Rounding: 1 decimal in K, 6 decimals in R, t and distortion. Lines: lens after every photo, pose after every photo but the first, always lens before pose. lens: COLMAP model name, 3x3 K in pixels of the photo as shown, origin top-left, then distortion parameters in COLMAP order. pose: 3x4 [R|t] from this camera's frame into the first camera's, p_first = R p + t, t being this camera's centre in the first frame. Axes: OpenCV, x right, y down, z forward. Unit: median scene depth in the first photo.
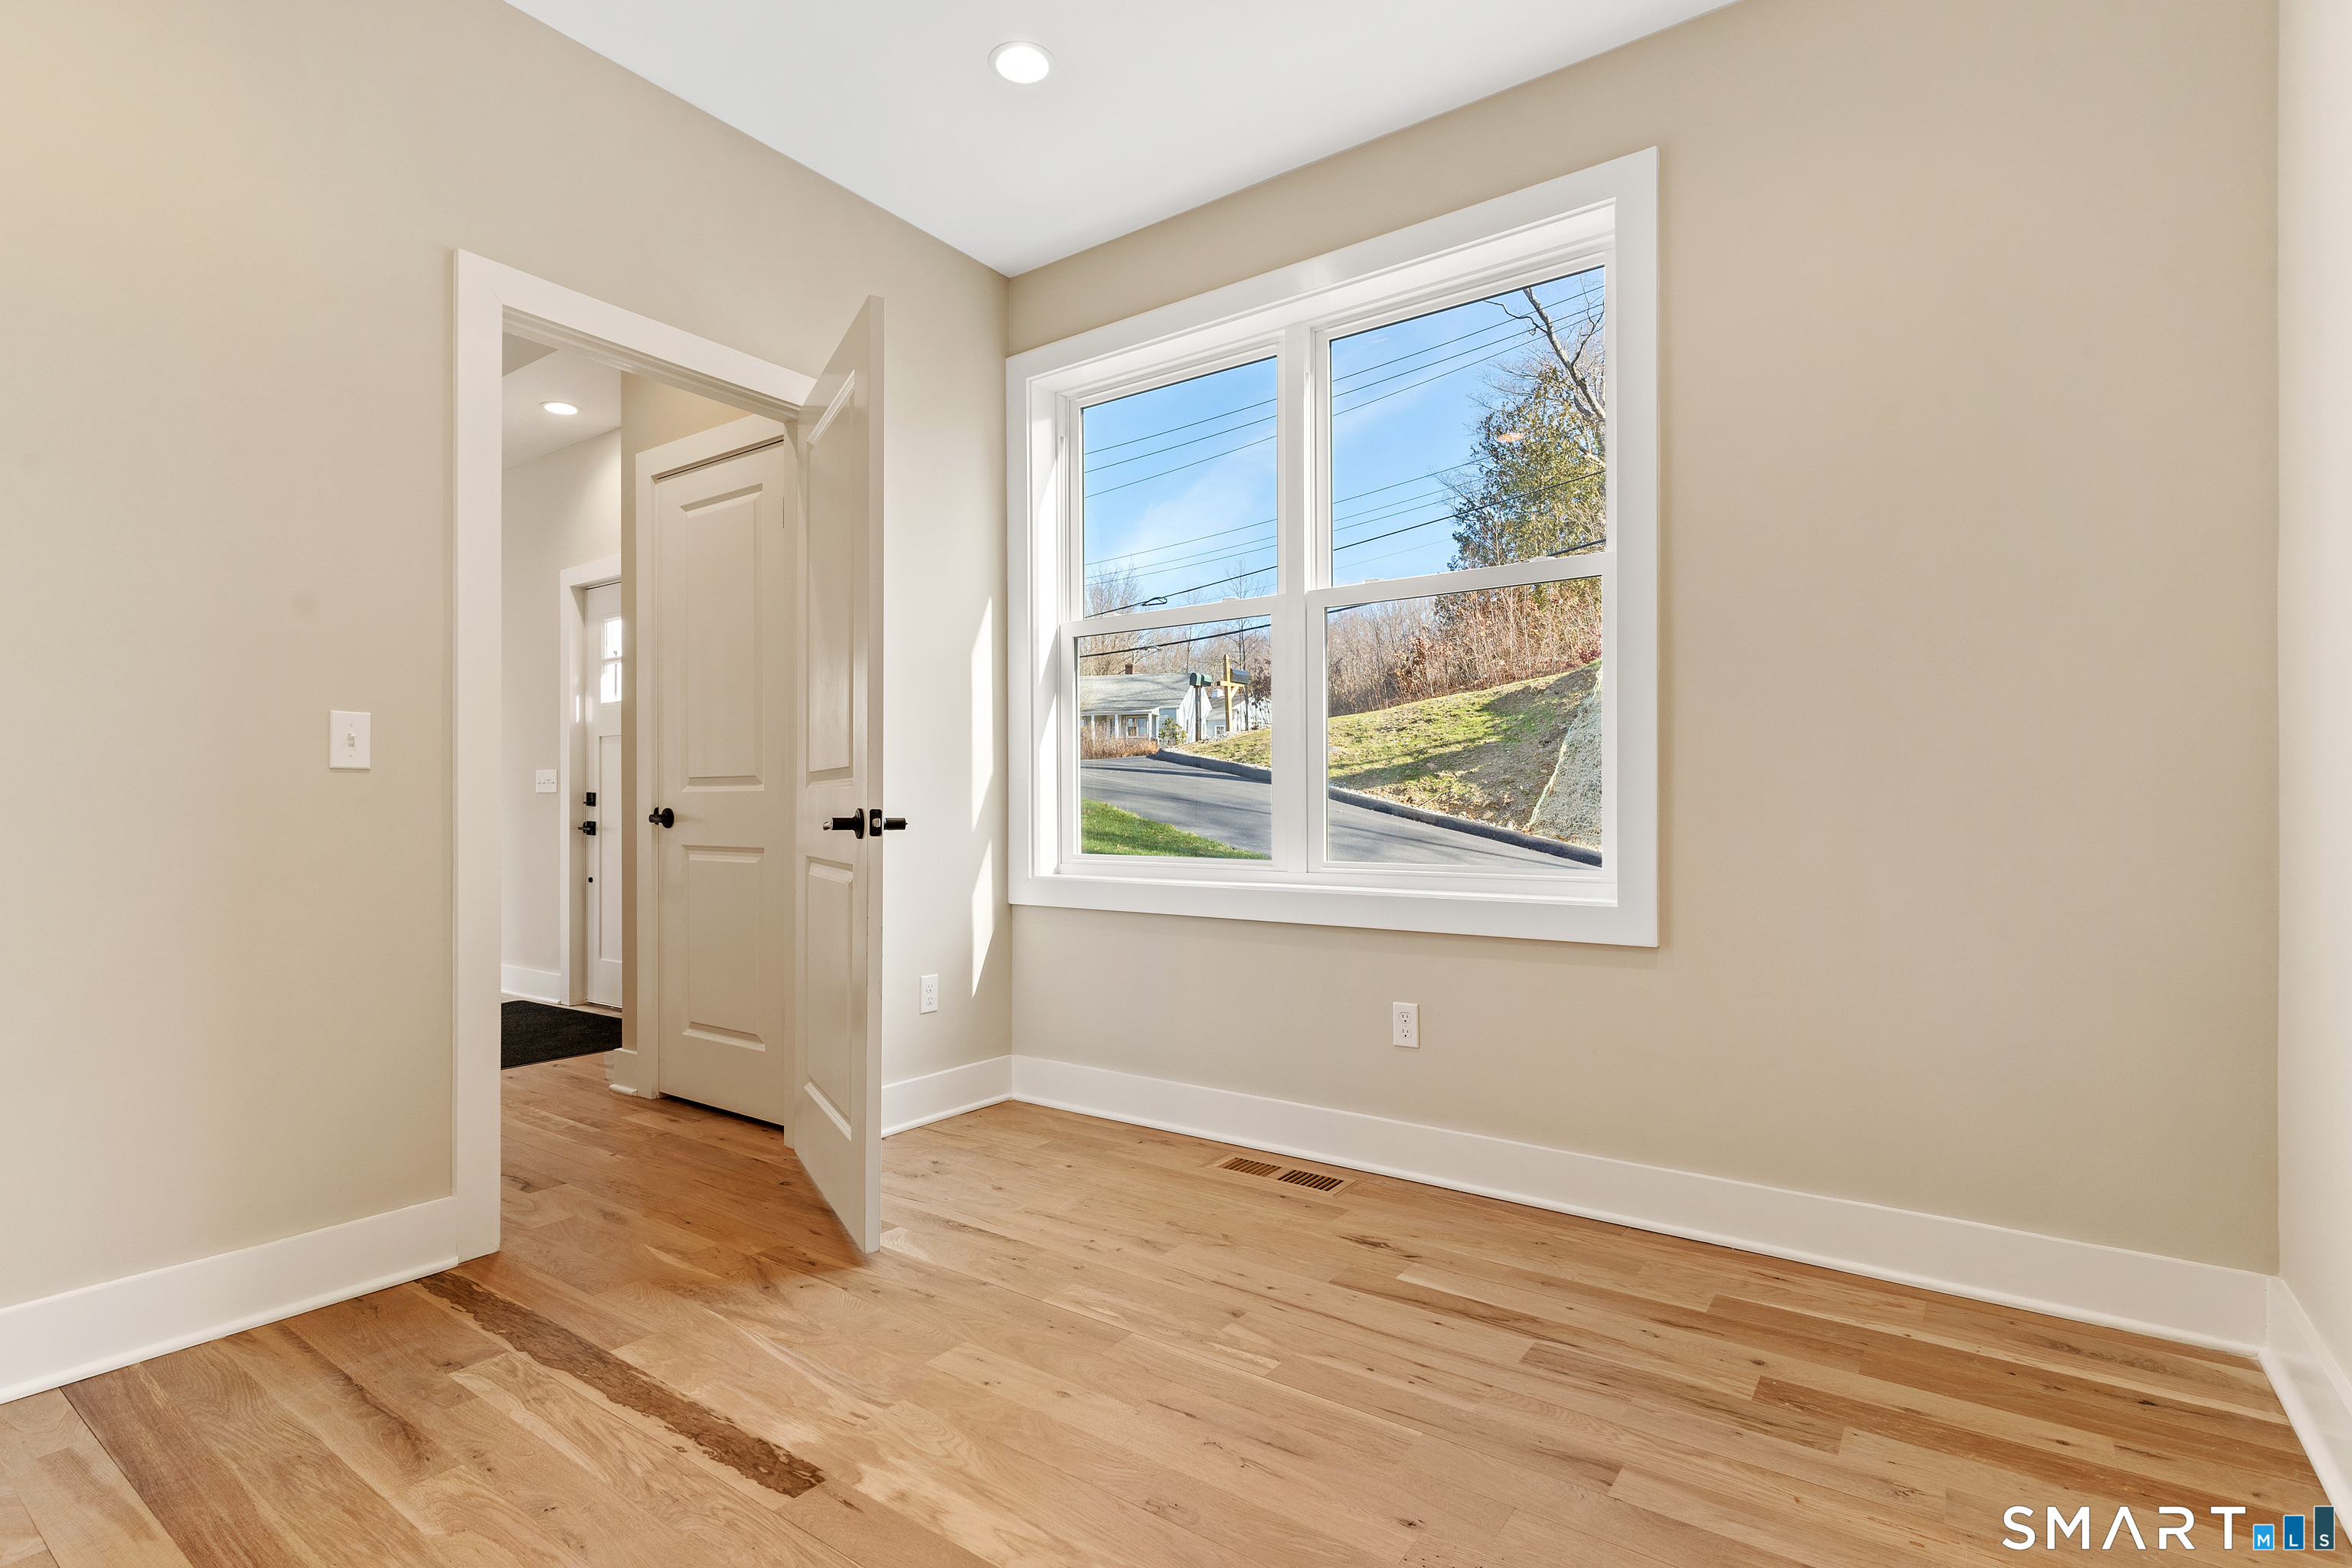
lens RADIAL K [[1127.7, 0, 1173.1], [0, 1127.7, 791.7], [0, 0, 1]] dist [0.001765, -0.000461]
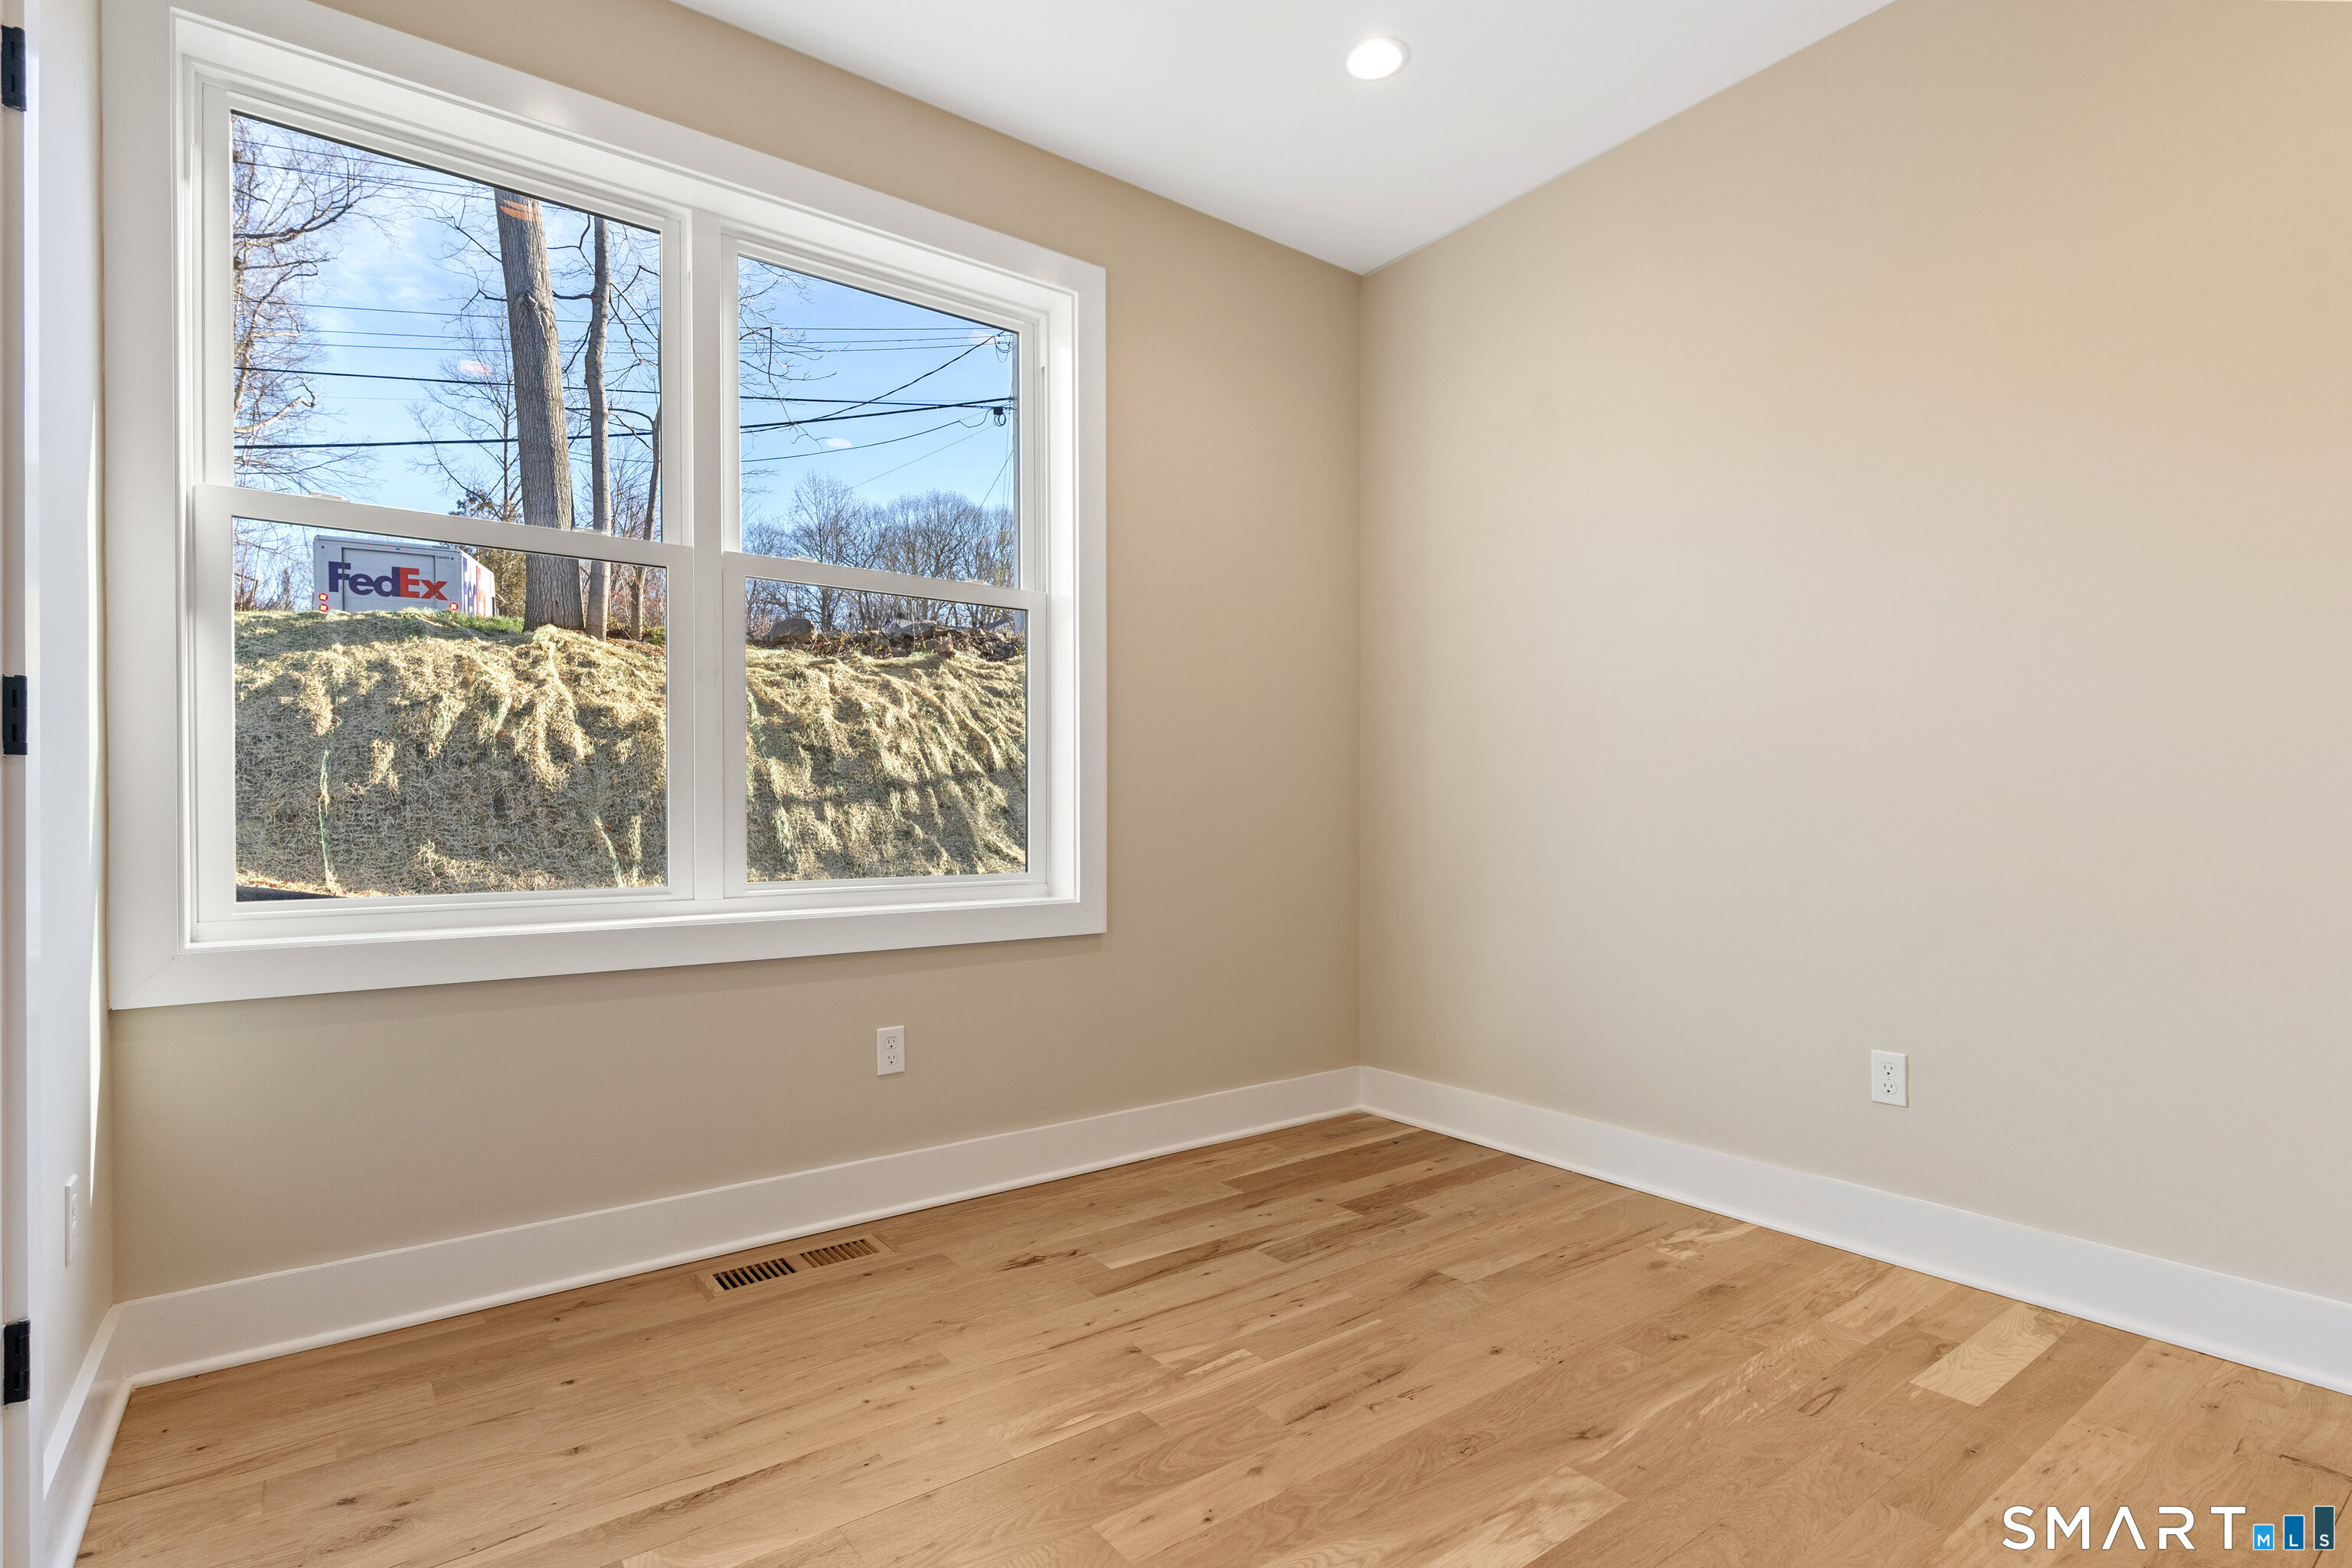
lens RADIAL K [[1127.7, 0, 1173.2], [0, 1127.7, 800.9], [0, 0, 1]] dist [0.001765, -0.000461]
pose [[0.304055, 0.008361, 0.952618, -0.784623], [-0.012640, 0.999909, -0.004741, 0.001847], [-0.952571, -0.010600, 0.304133, 0.632402]]
